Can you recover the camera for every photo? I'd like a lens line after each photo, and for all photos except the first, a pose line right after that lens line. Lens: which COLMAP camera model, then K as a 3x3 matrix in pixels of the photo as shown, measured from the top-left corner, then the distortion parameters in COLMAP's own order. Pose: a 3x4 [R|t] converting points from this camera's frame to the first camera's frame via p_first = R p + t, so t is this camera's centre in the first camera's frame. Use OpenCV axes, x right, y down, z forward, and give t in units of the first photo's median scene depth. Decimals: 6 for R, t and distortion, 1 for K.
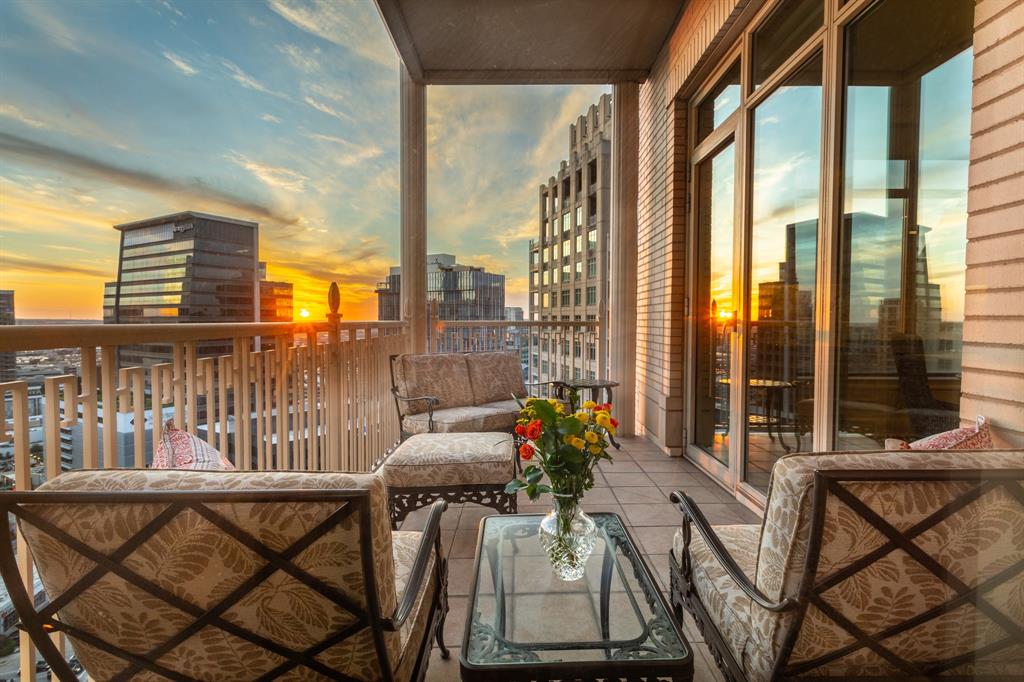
lens RADIAL K [[494.1, 0, 512.7], [0, 494.1, 336.3], [0, 0, 1]] dist [0.003075, 0.000836]
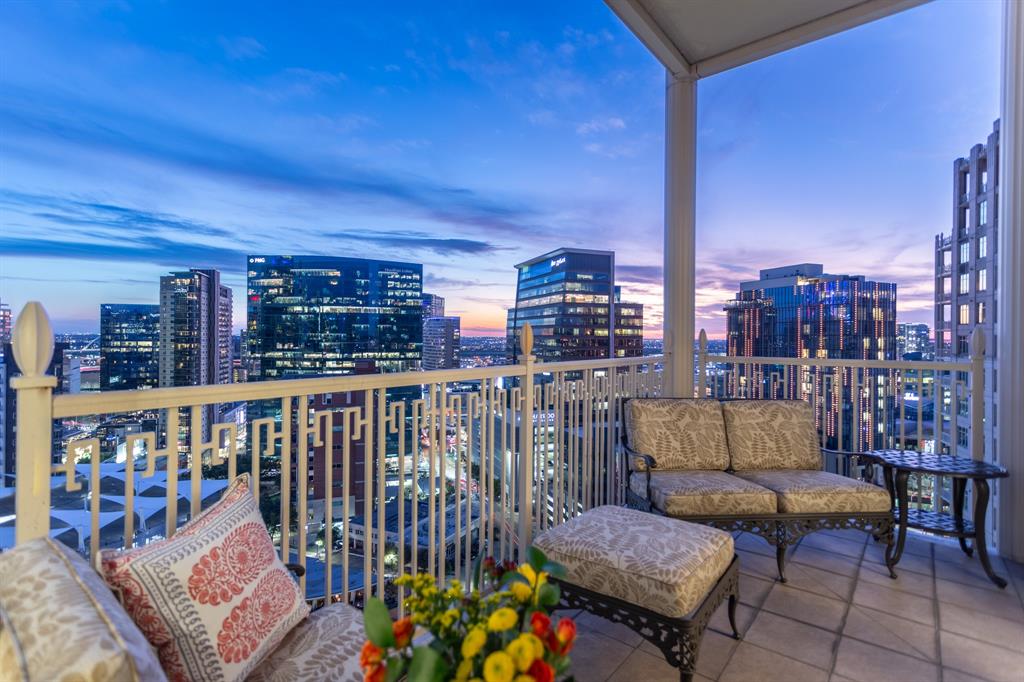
lens RADIAL K [[488.9, 0, 512.6], [0, 488.9, 335.2], [0, 0, 1]] dist [0.000454, 0.000116]
pose [[0.770799, 0.000856, -0.637078, 0.242992], [-0.025134, 0.999261, -0.029067, -0.066406], [0.636583, 0.038418, 0.770251, 0.319676]]
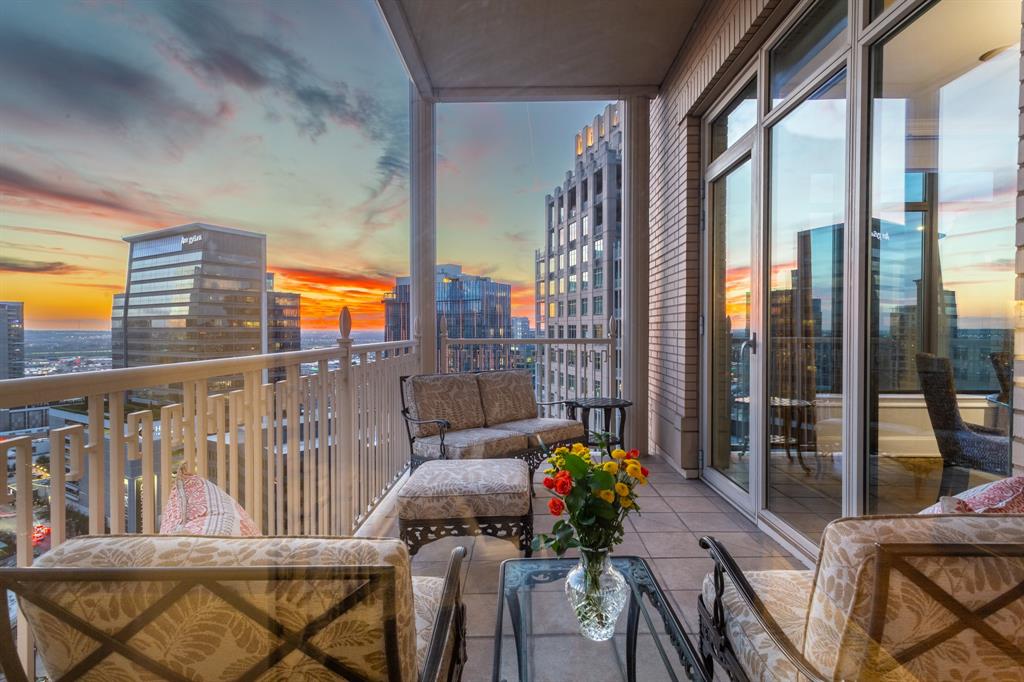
lens RADIAL K [[494.4, 0, 512.4], [0, 494.4, 335.5], [0, 0, 1]] dist [0.011146, -0.000264]
pose [[0.999912, -0.004007, -0.012612, -0.018429], [0.003760, 0.999802, -0.019531, -0.036134], [0.012688, 0.019482, 0.999730, 0.021099]]
